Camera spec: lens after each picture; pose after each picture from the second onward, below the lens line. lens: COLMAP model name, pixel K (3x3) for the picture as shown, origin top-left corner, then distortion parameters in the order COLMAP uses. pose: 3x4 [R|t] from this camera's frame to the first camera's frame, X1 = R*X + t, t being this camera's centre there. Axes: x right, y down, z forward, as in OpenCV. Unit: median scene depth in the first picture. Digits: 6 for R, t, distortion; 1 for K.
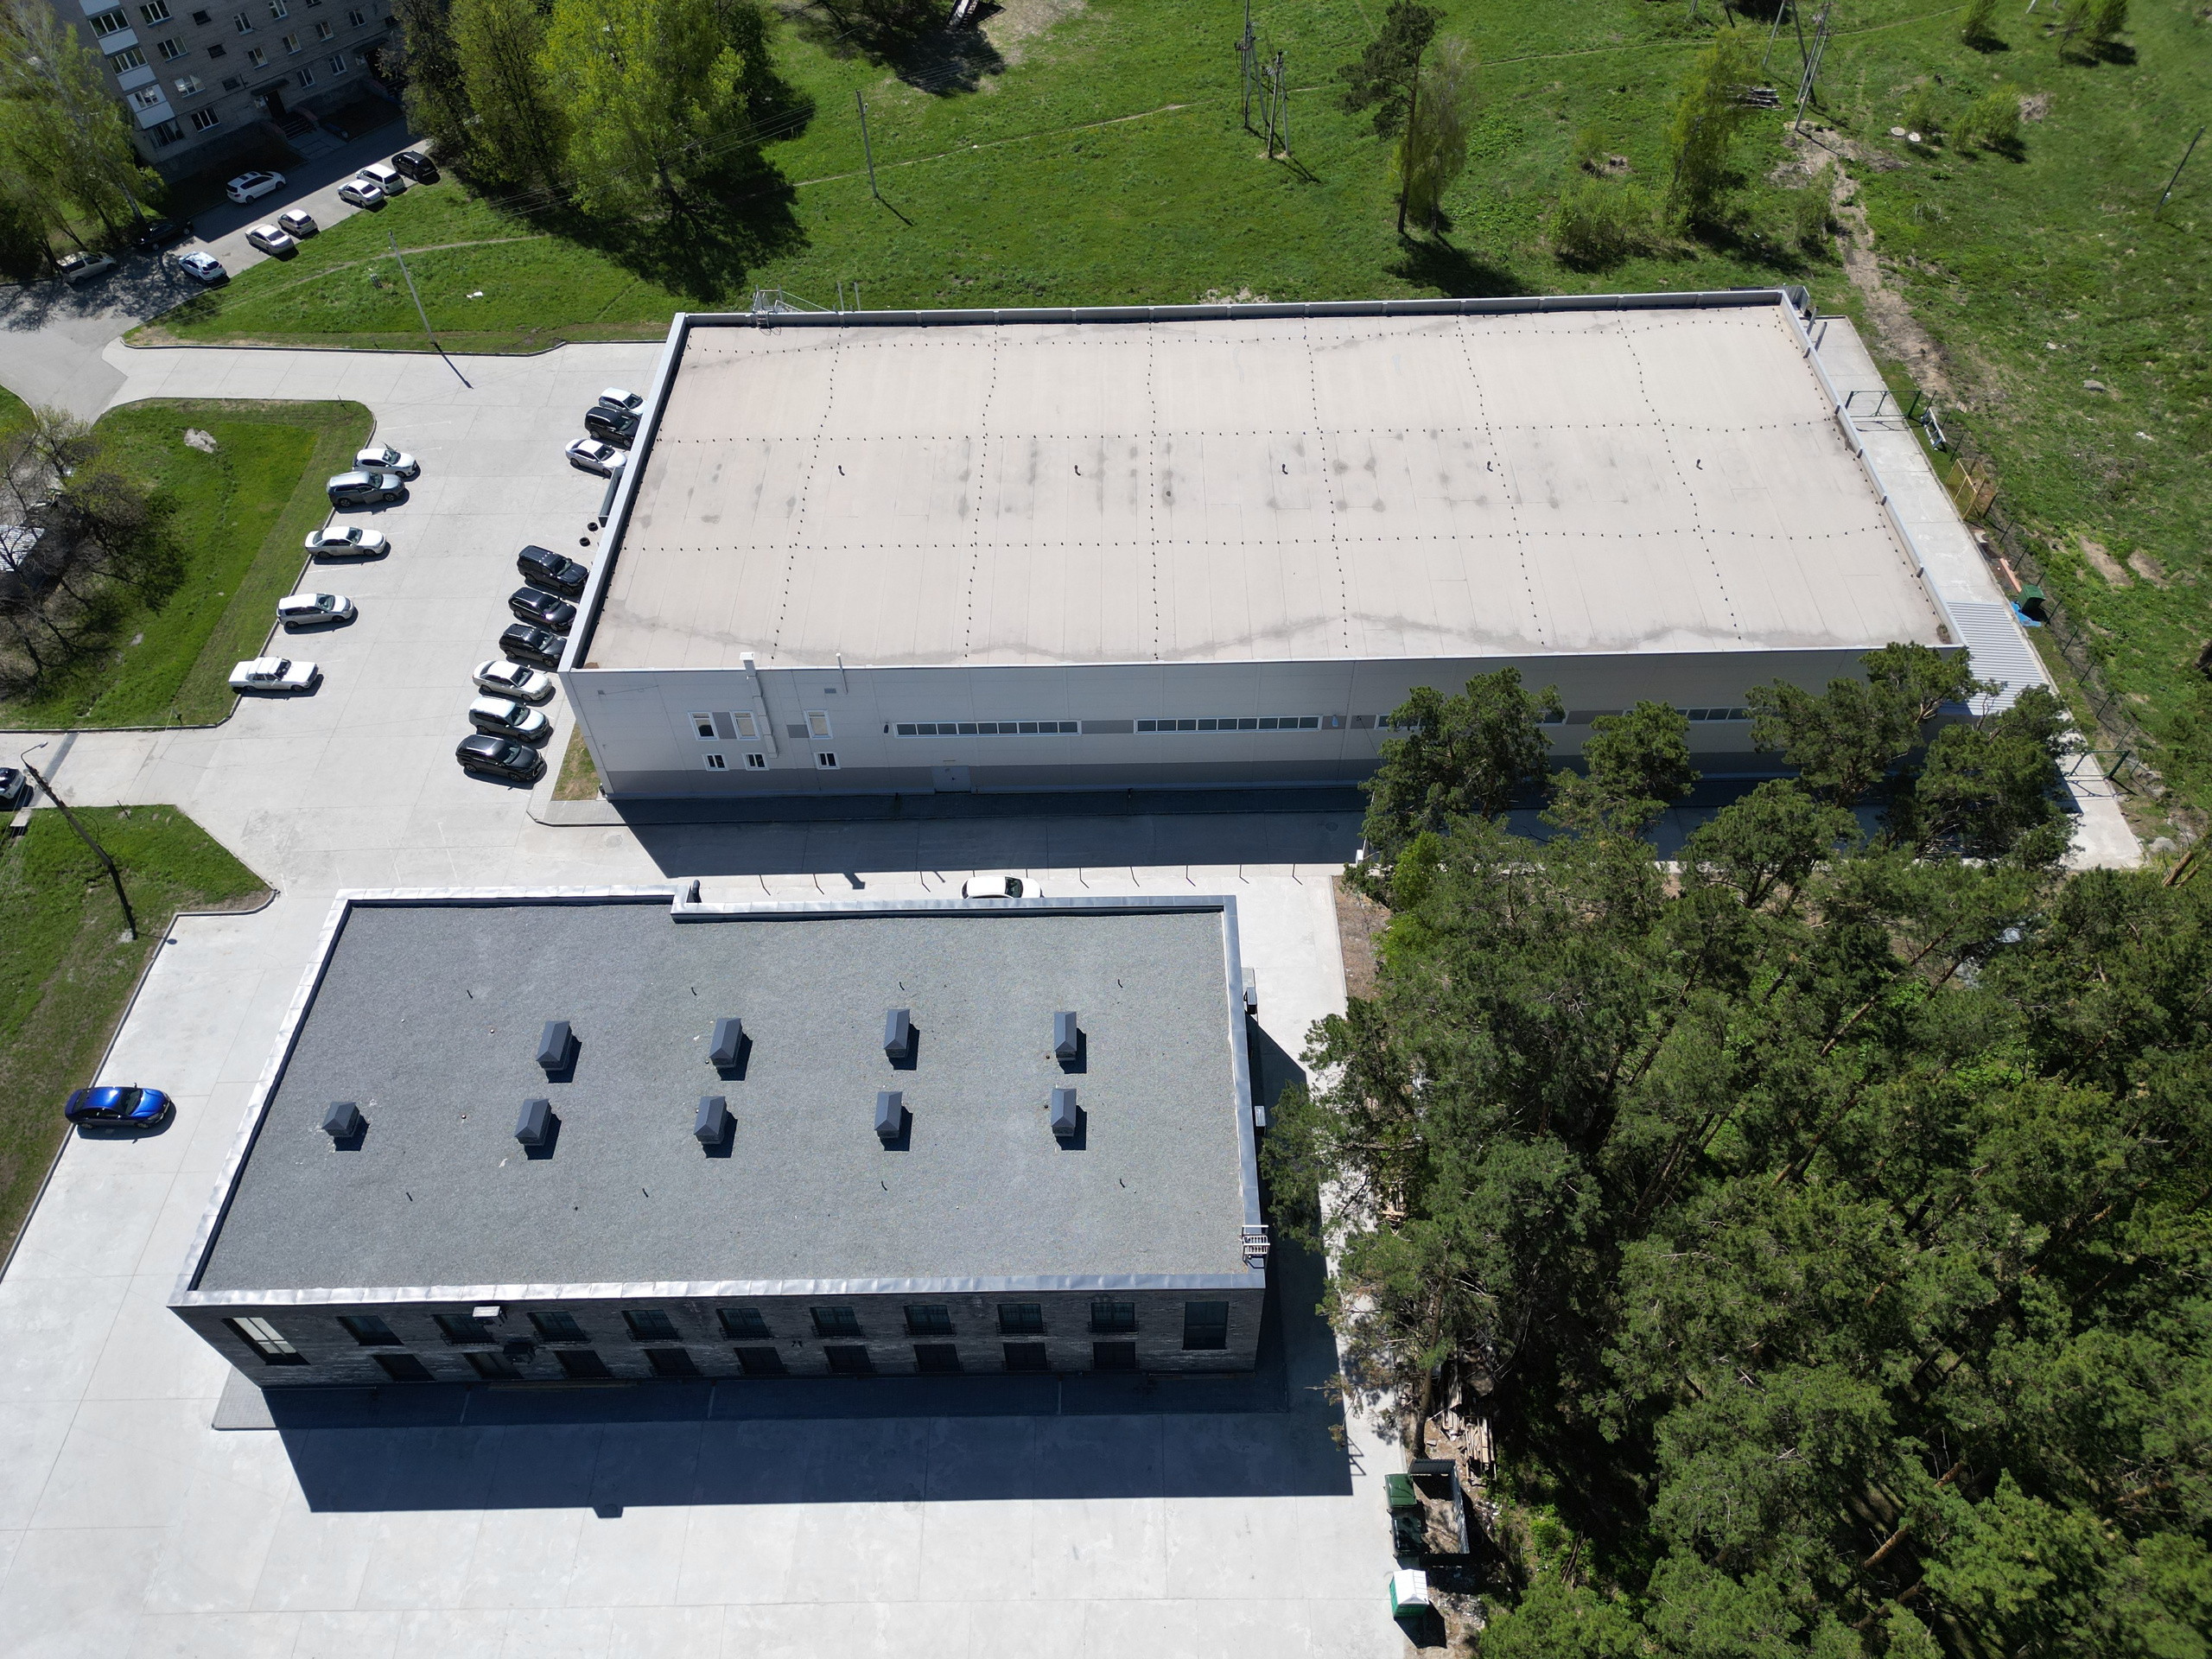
lens RADIAL K [[1539.5, 0, 1104.6], [0, 1539.5, 830.2], [0, 0, 1]] dist [0.091653, -0.095399]
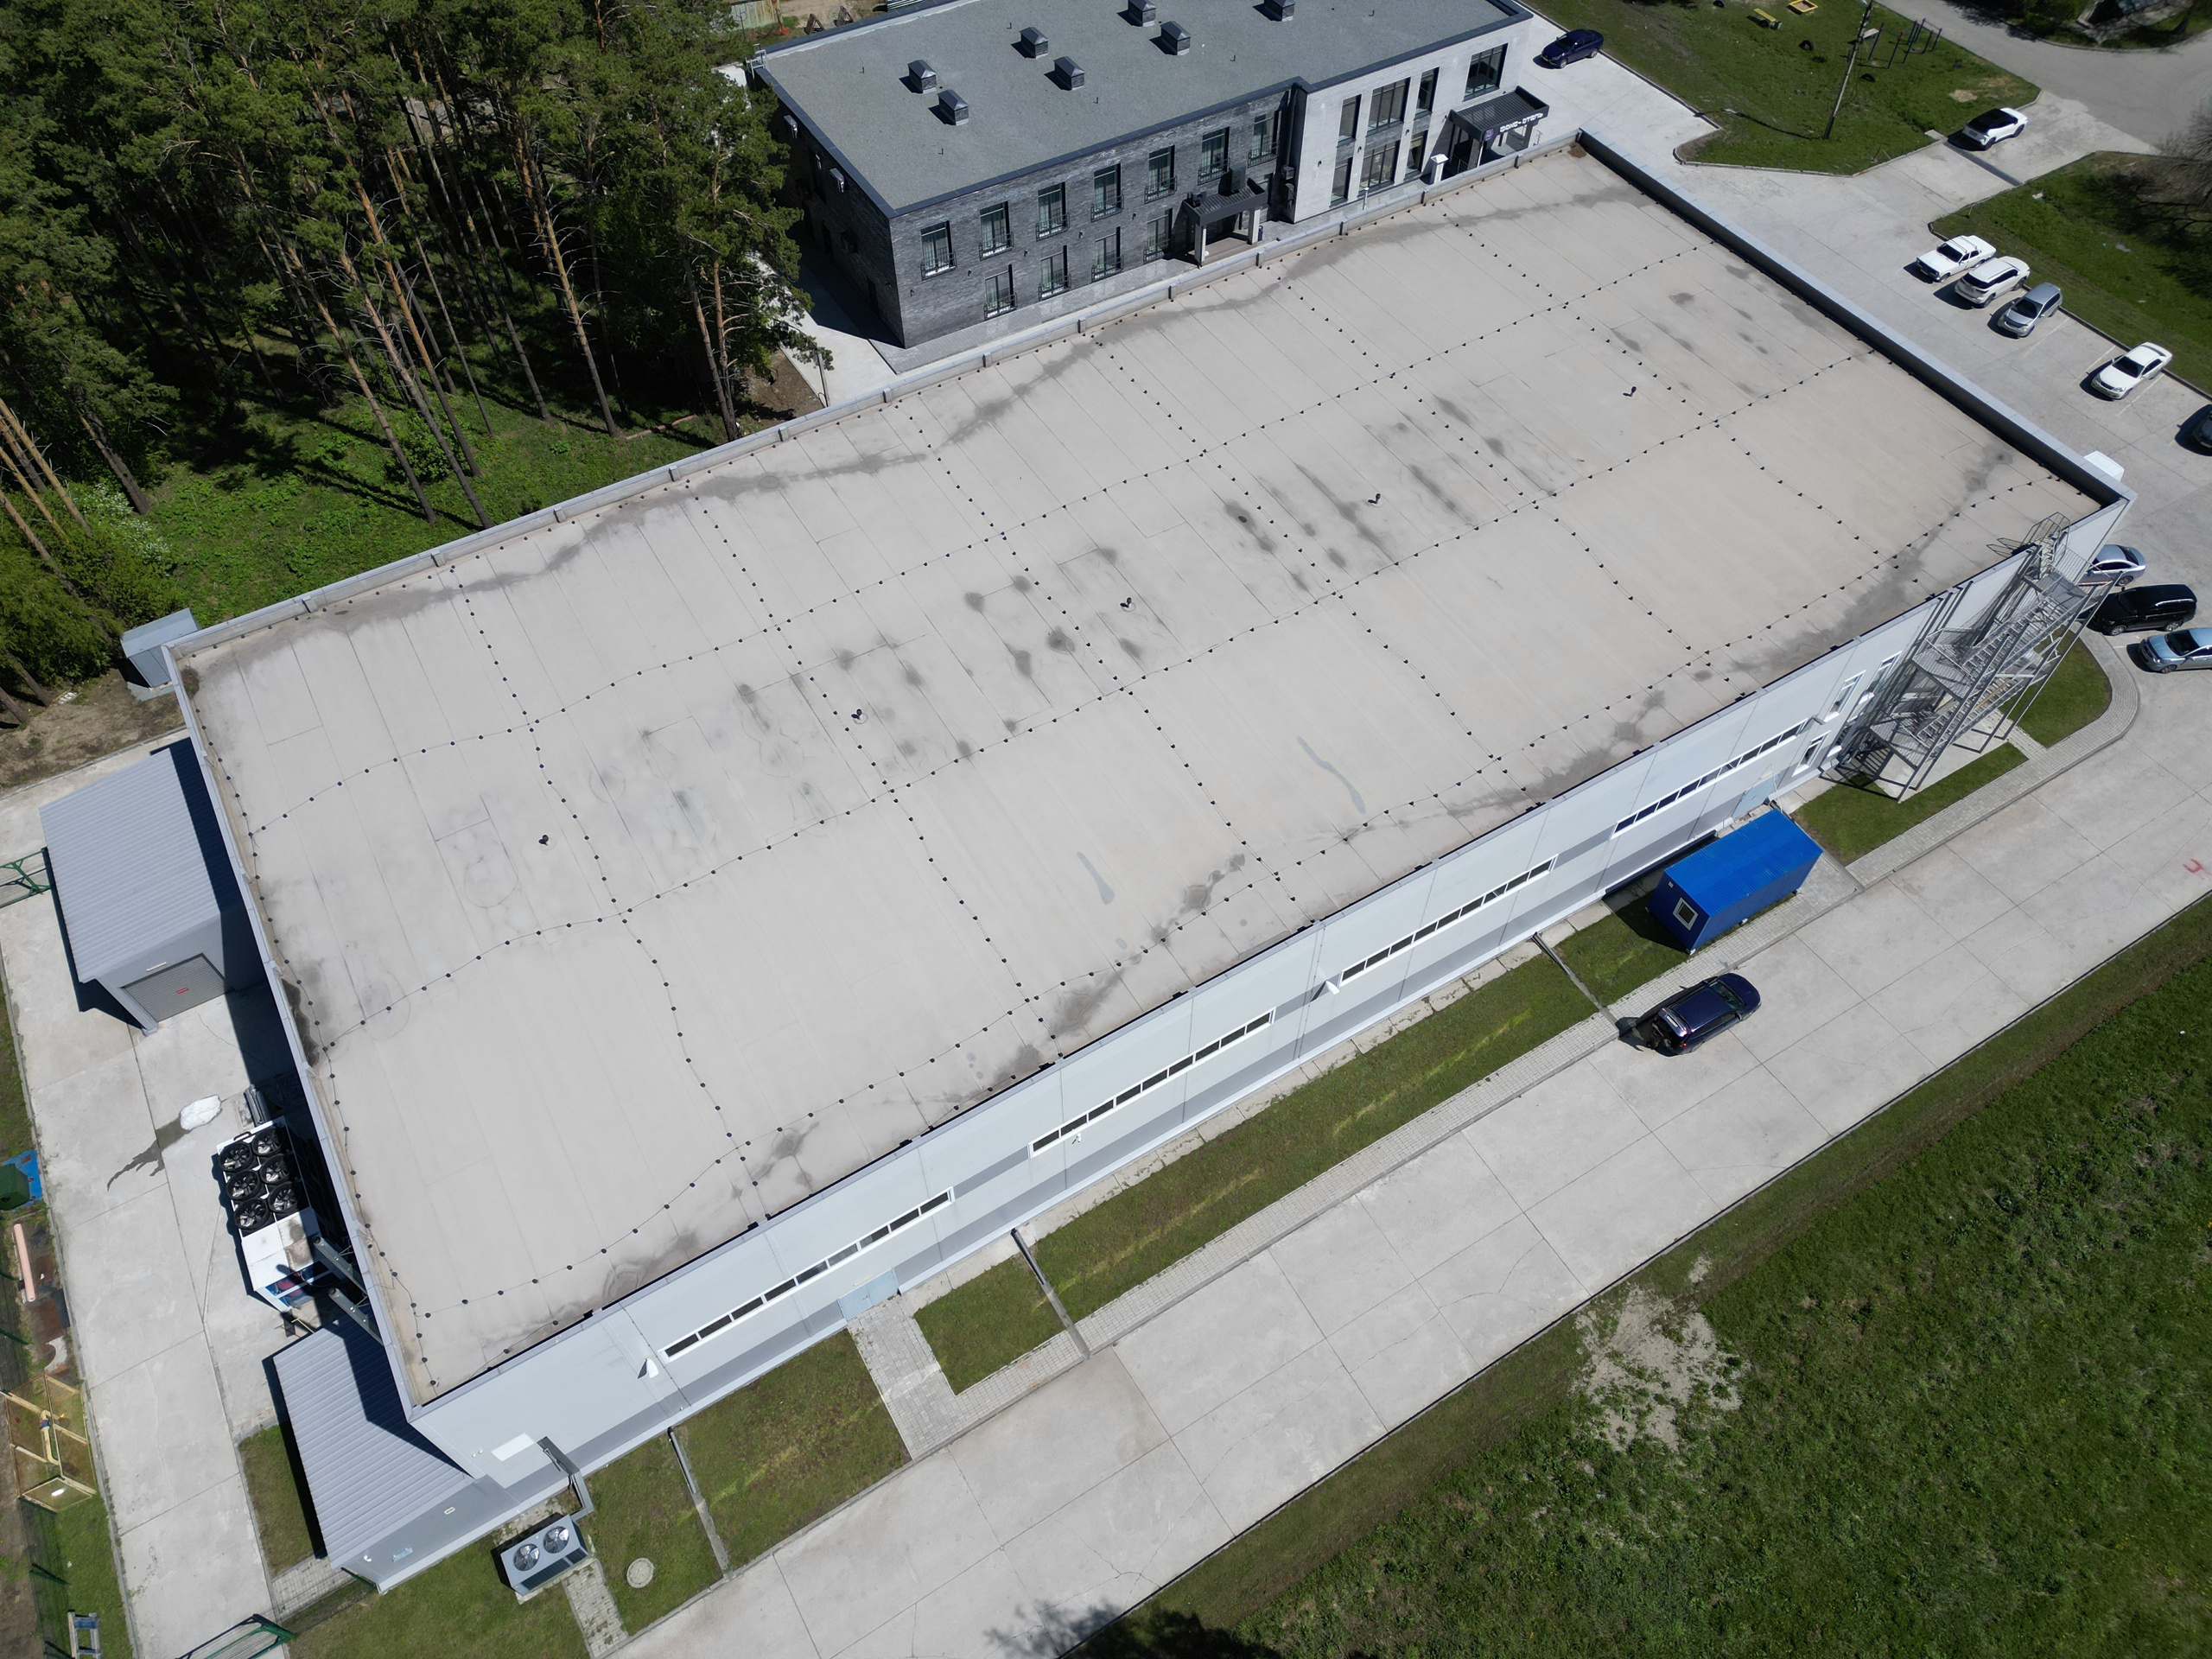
lens RADIAL K [[1537.3, 0, 1103.1], [0, 1537.3, 831.1], [0, 0, 1]] dist [0.077801, -0.066953]
pose [[-0.858272, 0.422859, -0.290789, 0.368492], [-0.377684, -0.136832, 0.915768, -0.872482], [0.347452, 0.895805, 0.277147, 0.903977]]
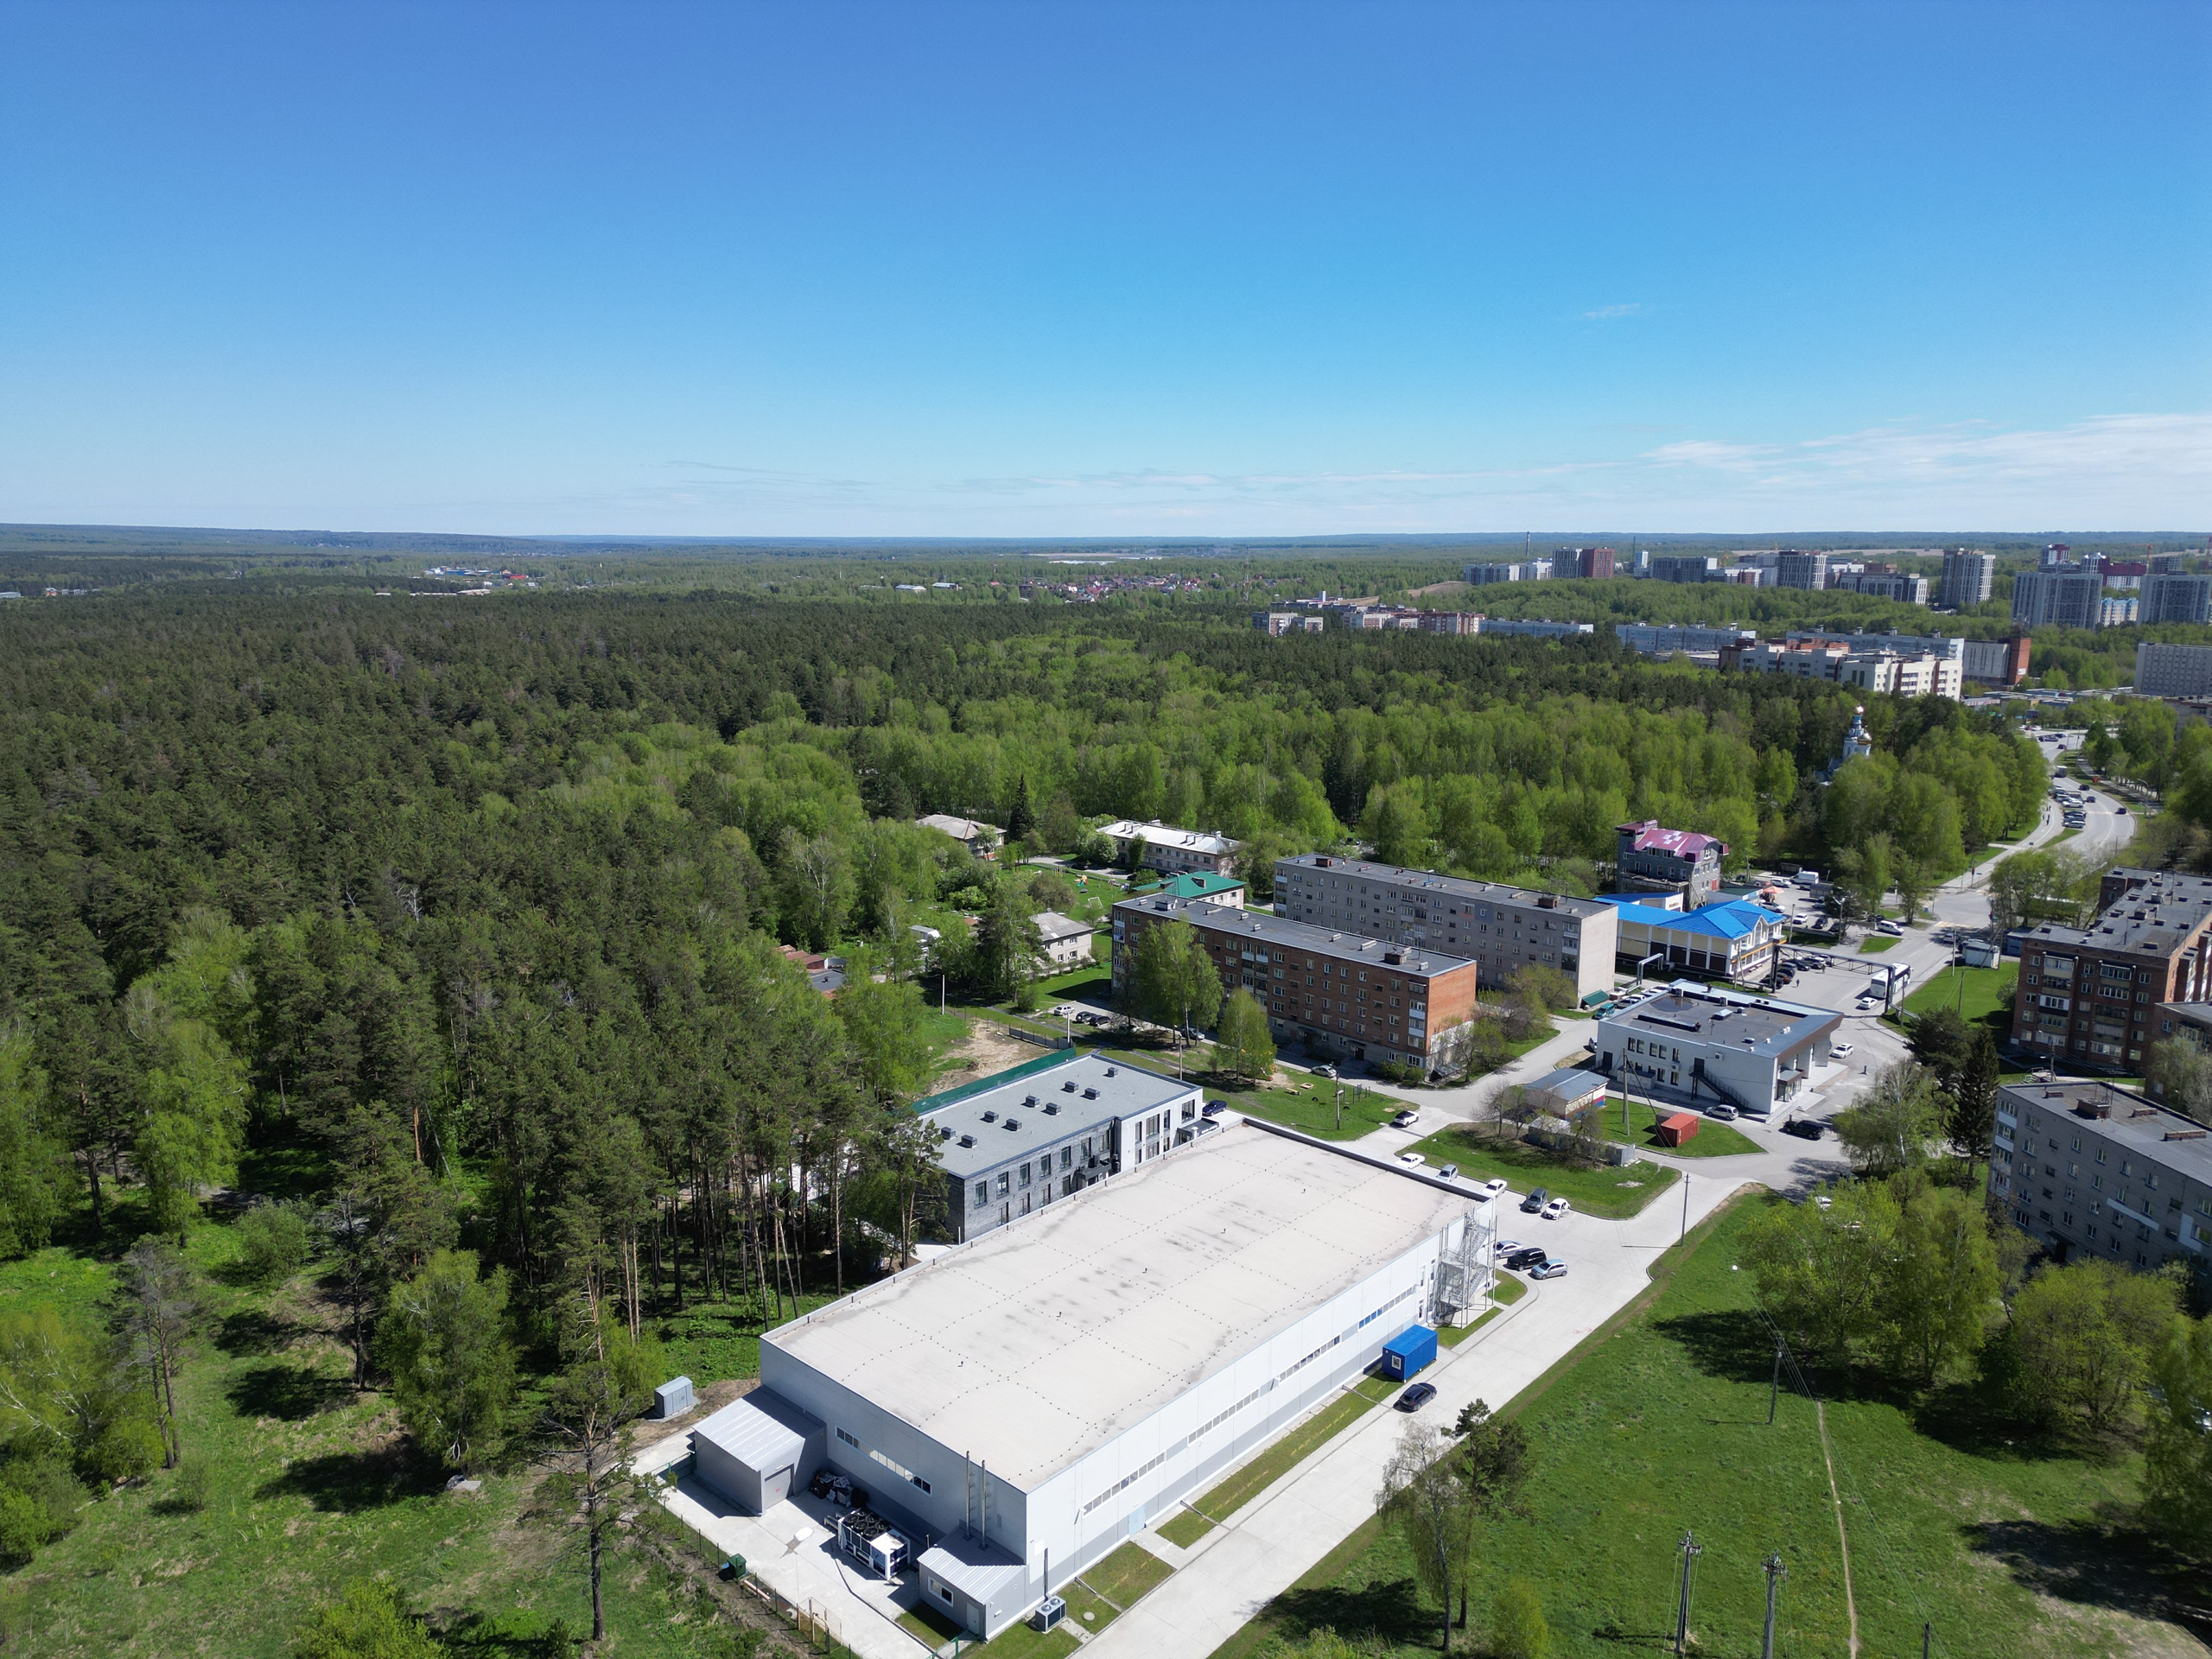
lens RADIAL K [[1539.5, 0, 1104.6], [0, 1539.5, 830.2], [0, 0, 1]] dist [0.091653, -0.095399]
pose [[-0.672899, 0.149353, -0.724501, 1.291173], [-0.558899, 0.538965, 0.630197, -1.524914], [0.484602, 0.828982, -0.279195, 1.058219]]
